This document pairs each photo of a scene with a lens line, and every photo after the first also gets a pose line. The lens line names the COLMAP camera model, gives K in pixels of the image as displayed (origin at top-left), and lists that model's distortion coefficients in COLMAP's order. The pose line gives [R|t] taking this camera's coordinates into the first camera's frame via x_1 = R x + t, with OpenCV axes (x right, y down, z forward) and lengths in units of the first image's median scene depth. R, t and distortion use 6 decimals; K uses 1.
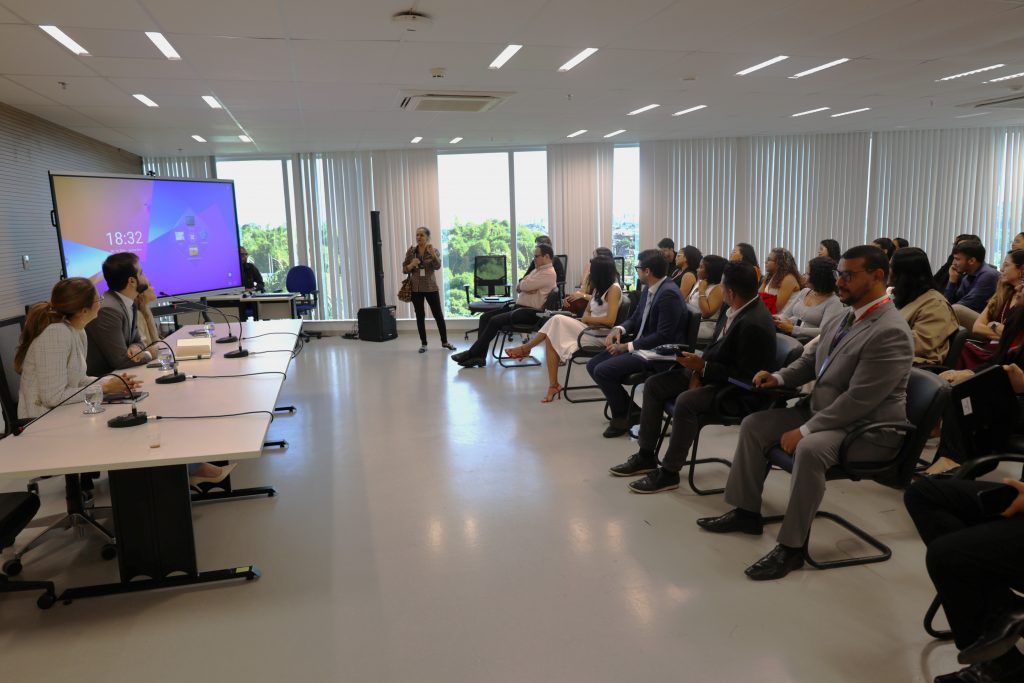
lens RADIAL K [[699.8, 0, 504.0], [0, 699.8, 346.8], [0, 0, 1]] dist [-0.011141, 0.002141]
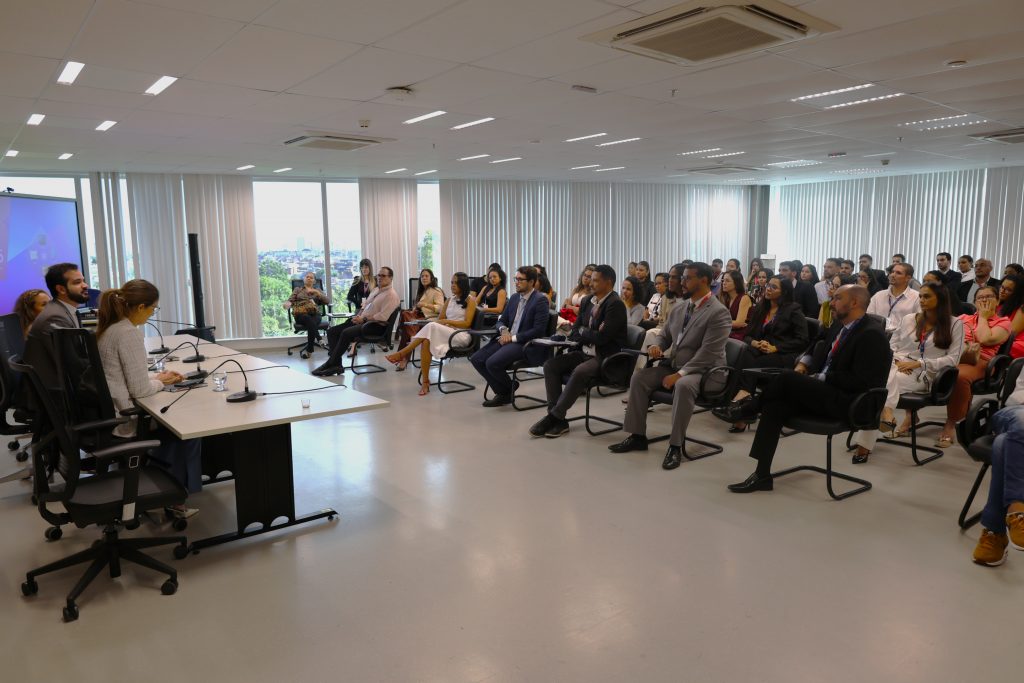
lens RADIAL K [[699.8, 0, 509.1], [0, 699.8, 346.2], [0, 0, 1]] dist [-0.011141, 0.002141]
pose [[0.910942, -0.041453, 0.410446, -0.291207], [0.057967, 0.997930, -0.027864, 0.036963], [-0.408441, 0.049175, 0.911459, -0.157451]]
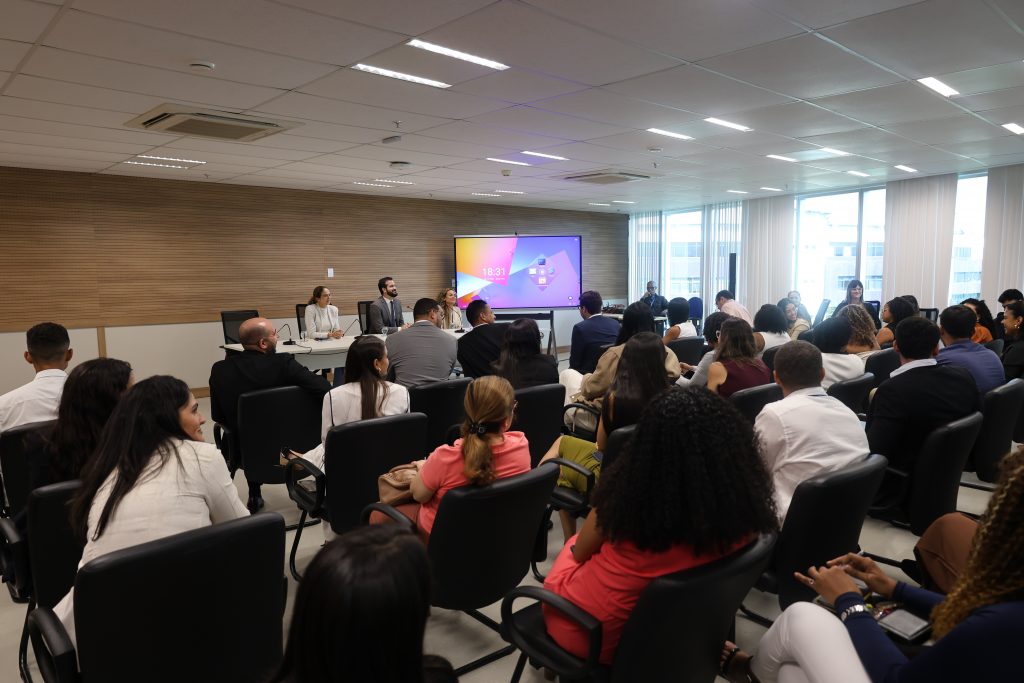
lens RADIAL K [[699.8, 0, 517.7], [0, 699.8, 353.2], [0, 0, 1]] dist [-0.011141, 0.002141]
pose [[0.490718, 0.124532, -0.862373, 1.005742], [-0.152622, 0.986717, 0.055642, -0.062825], [0.857847, 0.104312, 0.503206, 0.204981]]
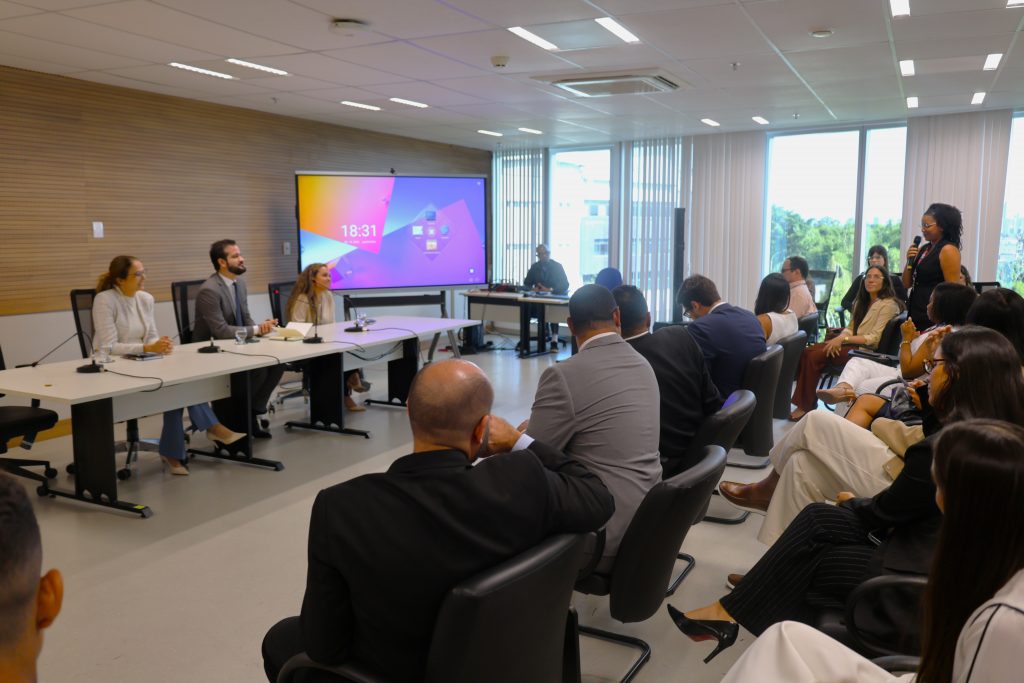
lens RADIAL K [[865.8, 0, 510.3], [0, 865.8, 347.5], [0, 0, 1]] dist [0.005100, -0.012754]
pose [[0.768438, 0.114002, -0.629688, 0.513055], [-0.130397, 0.991253, 0.020332, -0.033490], [0.626498, 0.066485, 0.776582, 0.111237]]
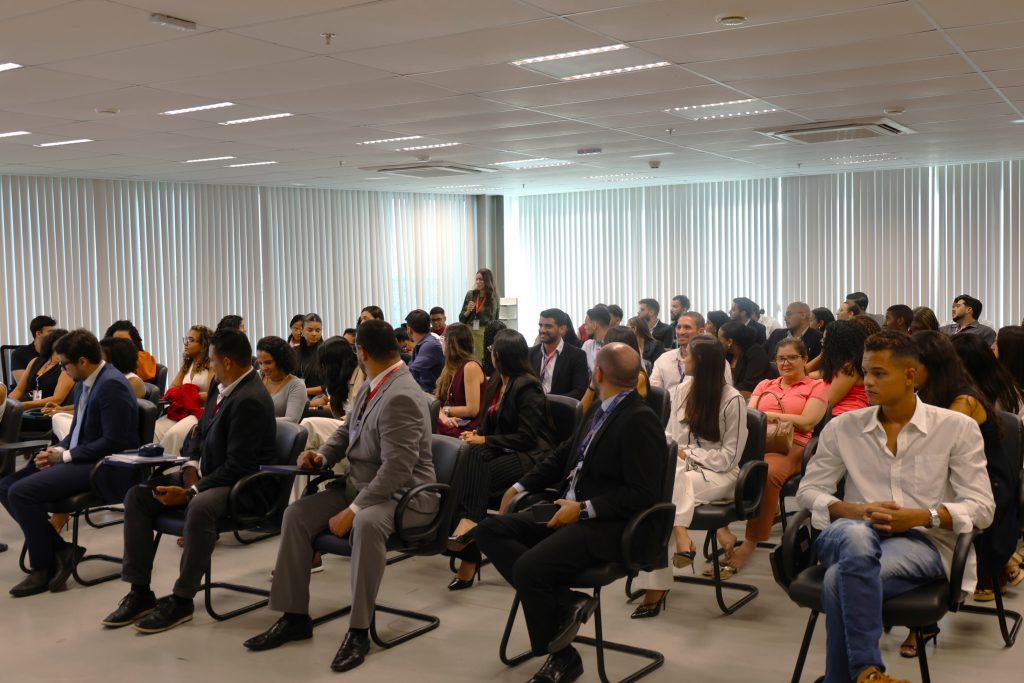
lens RADIAL K [[1090.6, 0, 516.6], [0, 1090.6, 341.5], [0, 0, 1]] dist [0.008235, 0.000000]
pose [[0.712309, -0.025278, 0.701411, -0.225988], [0.121804, 0.988639, -0.088068, 0.028097], [-0.691216, 0.148166, 0.707295, -0.117181]]
